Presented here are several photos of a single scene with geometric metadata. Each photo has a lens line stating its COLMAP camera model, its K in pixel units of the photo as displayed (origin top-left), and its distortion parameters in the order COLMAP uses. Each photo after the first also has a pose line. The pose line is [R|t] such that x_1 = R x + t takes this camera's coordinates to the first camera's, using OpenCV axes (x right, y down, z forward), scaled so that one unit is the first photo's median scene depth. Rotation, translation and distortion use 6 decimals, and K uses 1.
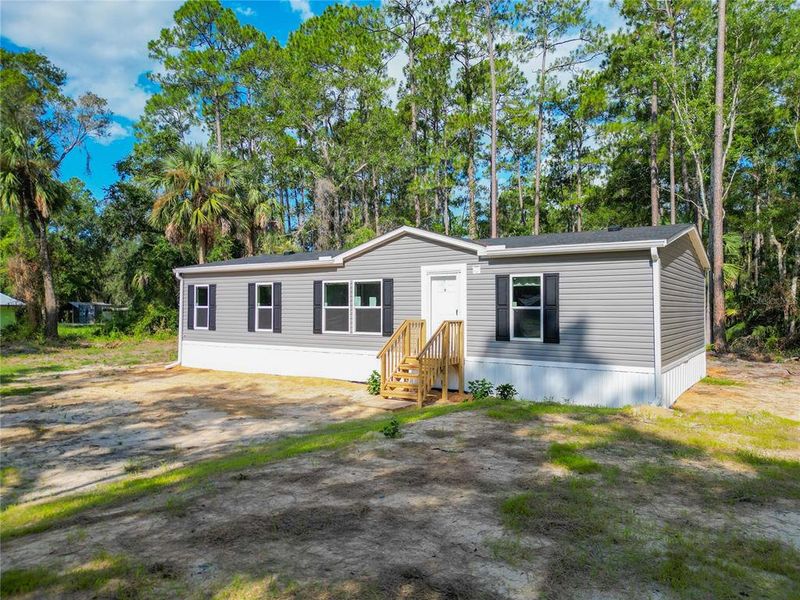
lens RADIAL K [[554.9, 0, 400.0], [0, 554.9, 300.0], [0, 0, 1]] dist [0.062912, -0.062302]
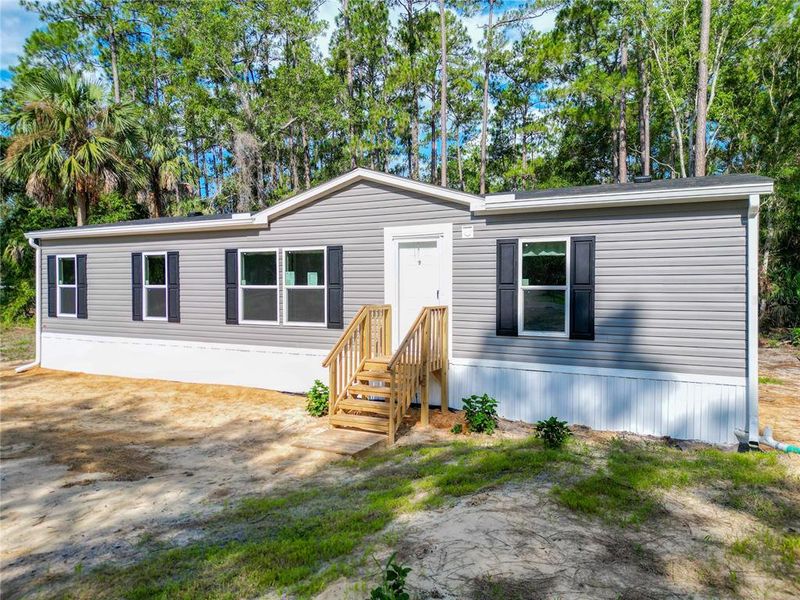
lens RADIAL K [[554.9, 0, 400.0], [0, 554.9, 300.0], [0, 0, 1]] dist [0.062912, -0.062302]
pose [[0.991854, -0.005304, 0.127268, -0.027070], [0.000039, 0.999145, 0.041333, 0.000612], [-0.127378, -0.040992, 0.991007, 0.273369]]
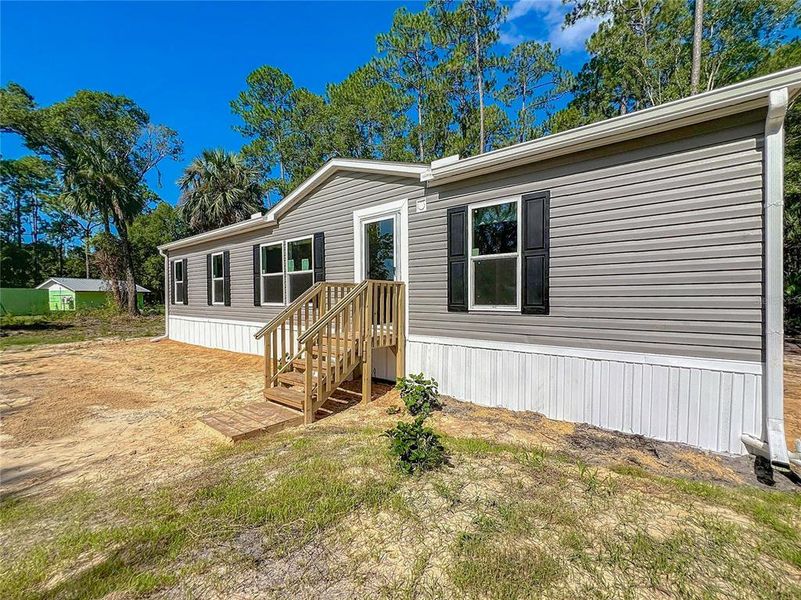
lens RADIAL K [[346.3, 0, 403.9], [0, 346.3, 306.7], [0, 0, 1]] dist [-0.000877, -0.000048]
pose [[0.996809, -0.004713, -0.079681, 0.124917], [0.007960, 0.999149, 0.040481, 0.041769], [0.079422, -0.040986, 0.995998, 0.481122]]
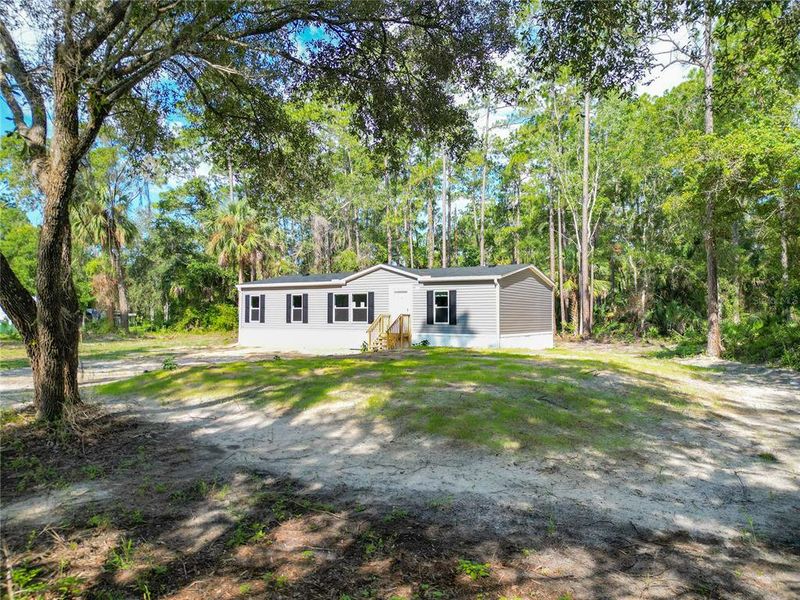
lens RADIAL K [[554.9, 0, 400.0], [0, 554.9, 300.0], [0, 0, 1]] dist [0.062912, -0.062302]
pose [[0.998830, 0.002467, 0.048300, -0.013318], [-0.001664, 0.999860, -0.016663, 0.016713], [-0.048334, 0.016563, 0.998694, -0.770090]]
